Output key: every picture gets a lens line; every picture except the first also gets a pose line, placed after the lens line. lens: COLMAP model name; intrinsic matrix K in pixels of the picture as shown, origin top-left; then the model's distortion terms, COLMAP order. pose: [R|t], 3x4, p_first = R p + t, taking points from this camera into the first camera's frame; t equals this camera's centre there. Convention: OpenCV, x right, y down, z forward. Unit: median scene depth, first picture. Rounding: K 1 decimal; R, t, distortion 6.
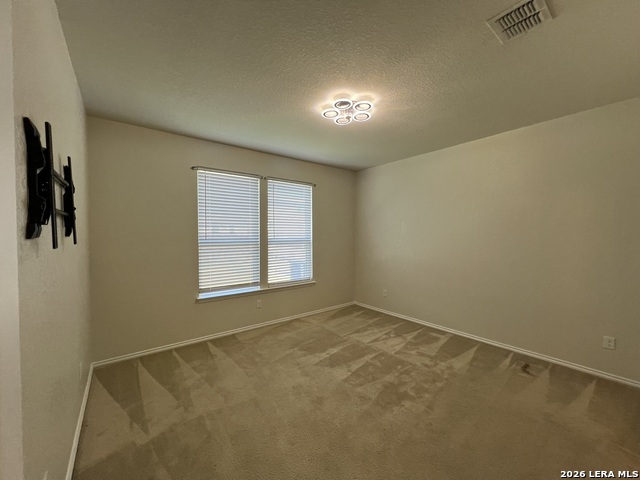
lens RADIAL K [[255.5, 0, 317.0], [0, 255.5, 236.3], [0, 0, 1]] dist [-0.002903, 0.000875]
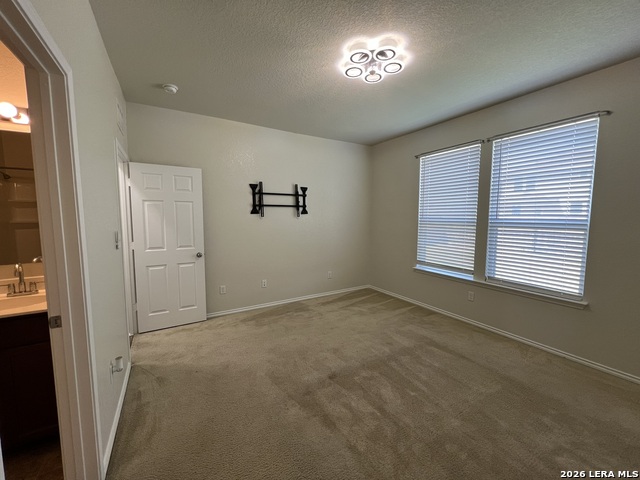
lens RADIAL K [[255.5, 0, 319.9], [0, 255.5, 238.1], [0, 0, 1]] dist [-0.002903, 0.000875]
pose [[-0.109152, 0.088933, -0.990039, 0.737544], [-0.010241, 0.995836, 0.090583, 0.002326], [0.993972, 0.020026, -0.107786, 0.671279]]
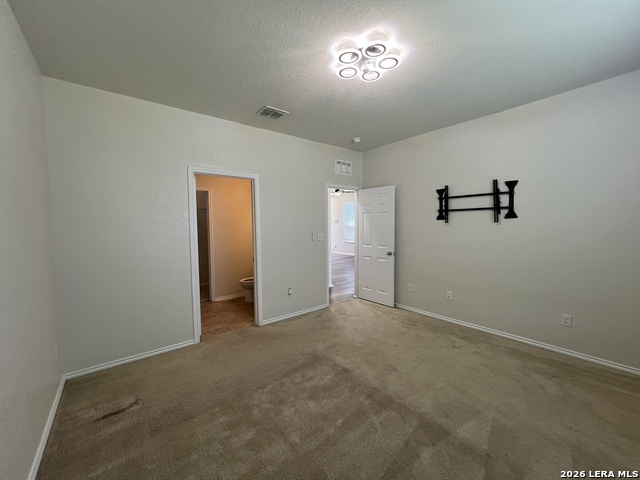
lens RADIAL K [[255.5, 0, 317.2], [0, 255.5, 239.3], [0, 0, 1]] dist [-0.002903, 0.000875]
pose [[-0.999381, 0.019970, -0.028962, 0.221599], [0.017821, 0.997199, 0.072645, -0.004346], [0.030331, 0.072084, -0.996937, 1.311761]]
